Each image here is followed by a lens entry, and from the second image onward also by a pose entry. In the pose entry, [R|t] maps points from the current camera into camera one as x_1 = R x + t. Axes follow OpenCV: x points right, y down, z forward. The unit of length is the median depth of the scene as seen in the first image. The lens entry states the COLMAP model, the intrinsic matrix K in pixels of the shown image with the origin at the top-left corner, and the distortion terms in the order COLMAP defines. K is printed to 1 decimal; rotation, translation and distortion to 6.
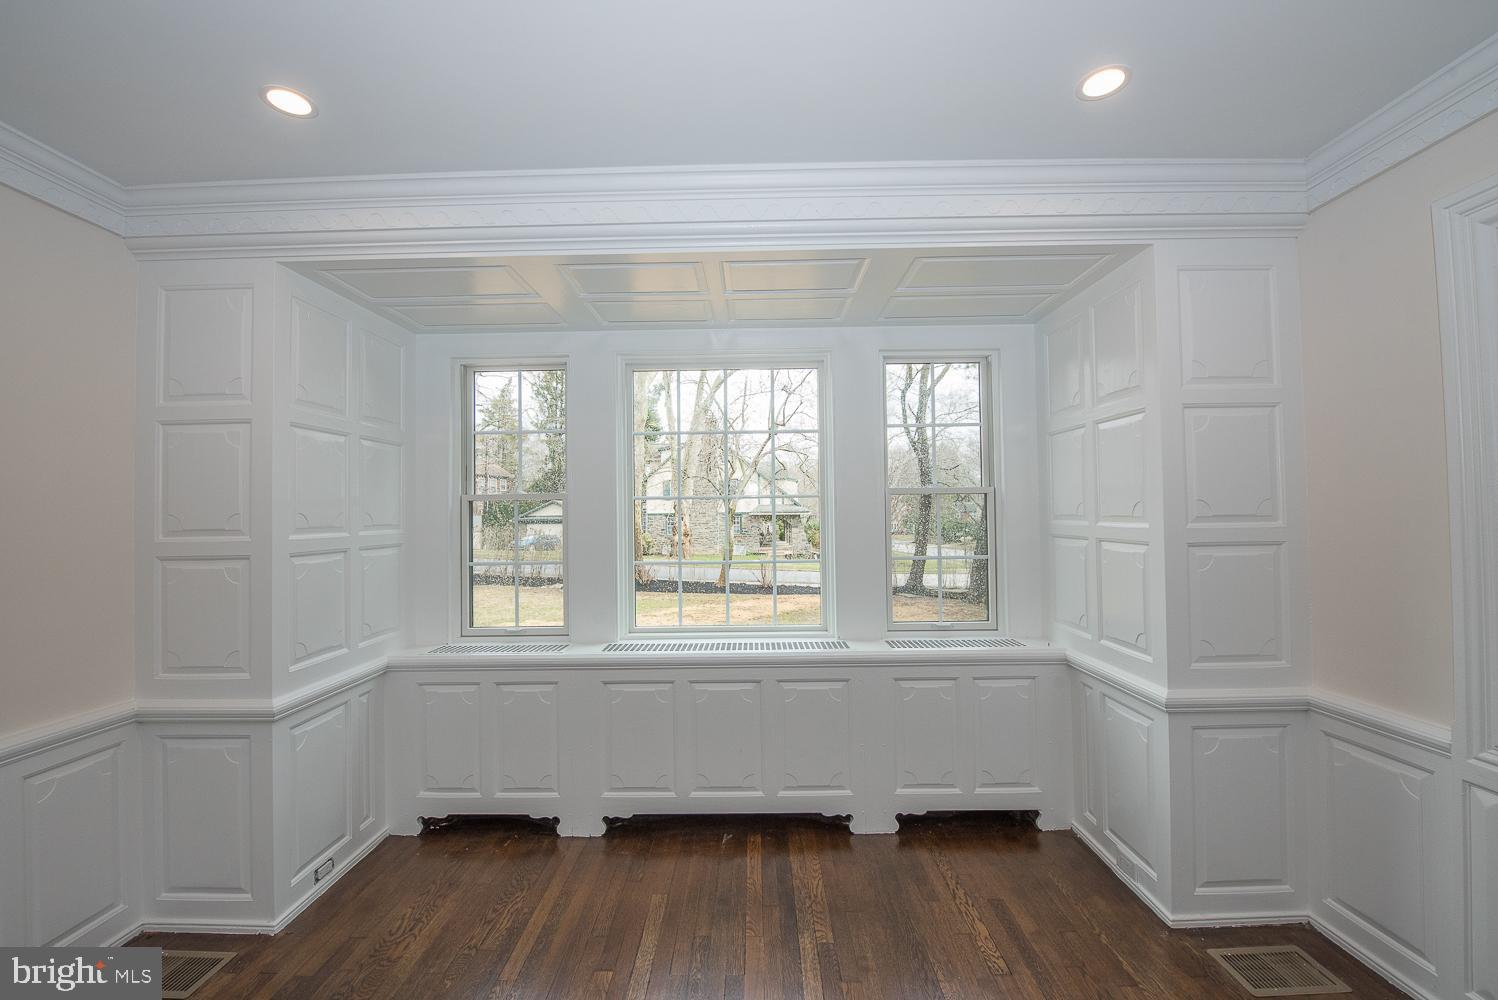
lens RADIAL K [[595.9, 0, 748.4], [0, 595.9, 499.8], [0, 0, 1]] dist [-0.016923, -0.000984]
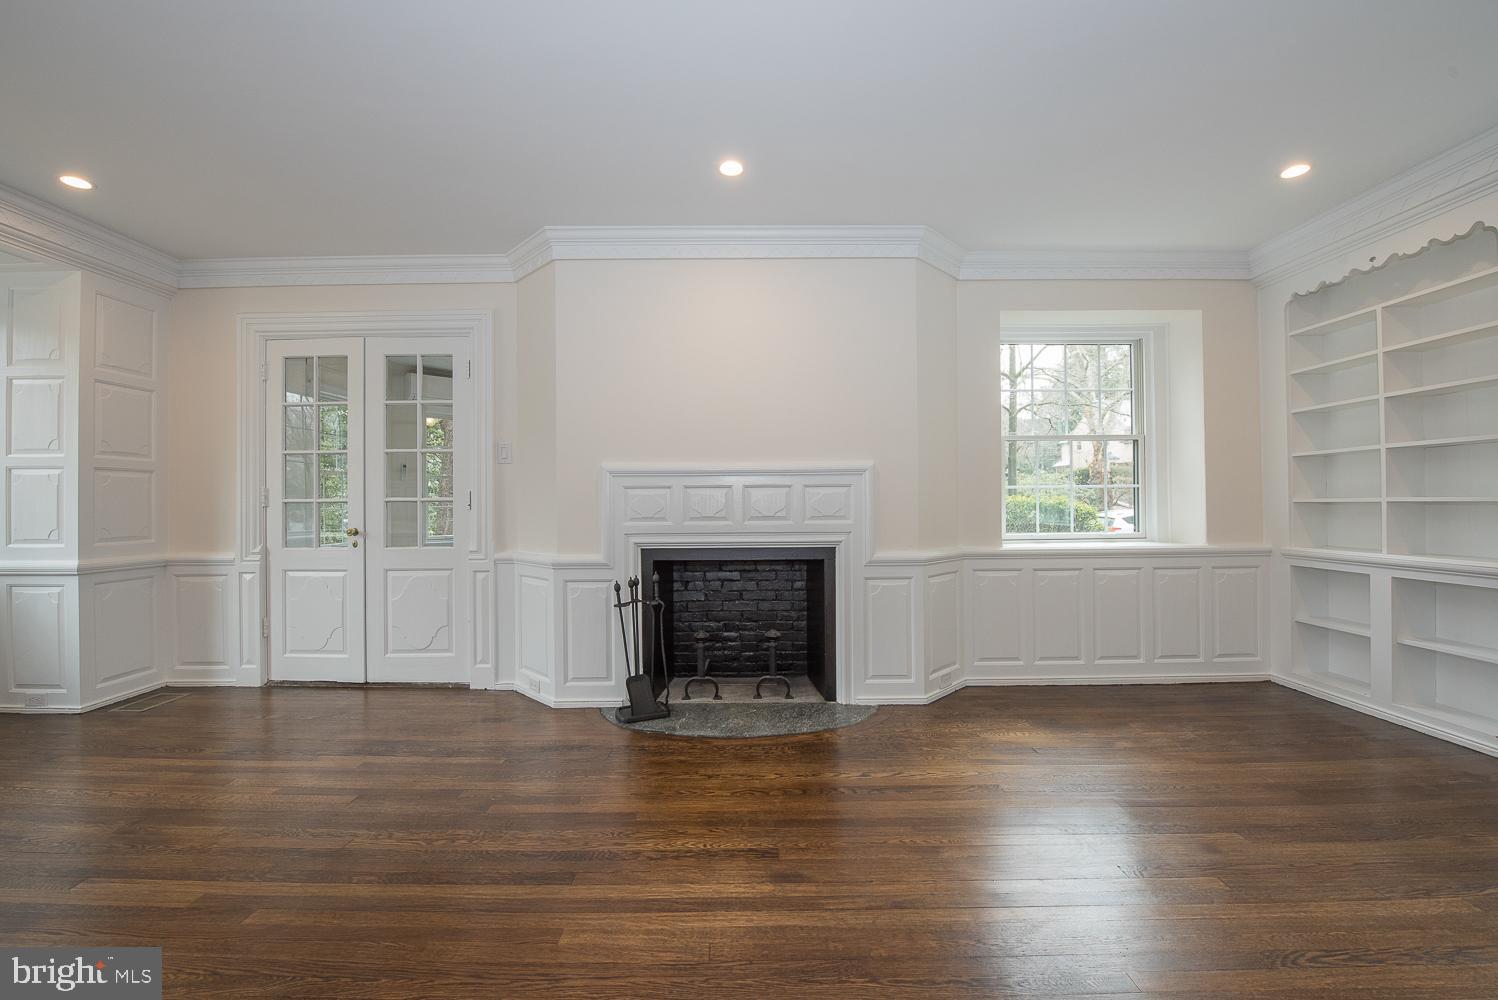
lens RADIAL K [[595.9, 0, 744.5], [0, 595.9, 496.2], [0, 0, 1]] dist [-0.016923, -0.000984]
pose [[-0.001008, 0.016890, 0.999857, -0.810962], [-0.015838, 0.999732, -0.016904, 0.148945], [-0.999874, -0.015852, -0.000741, -0.737327]]
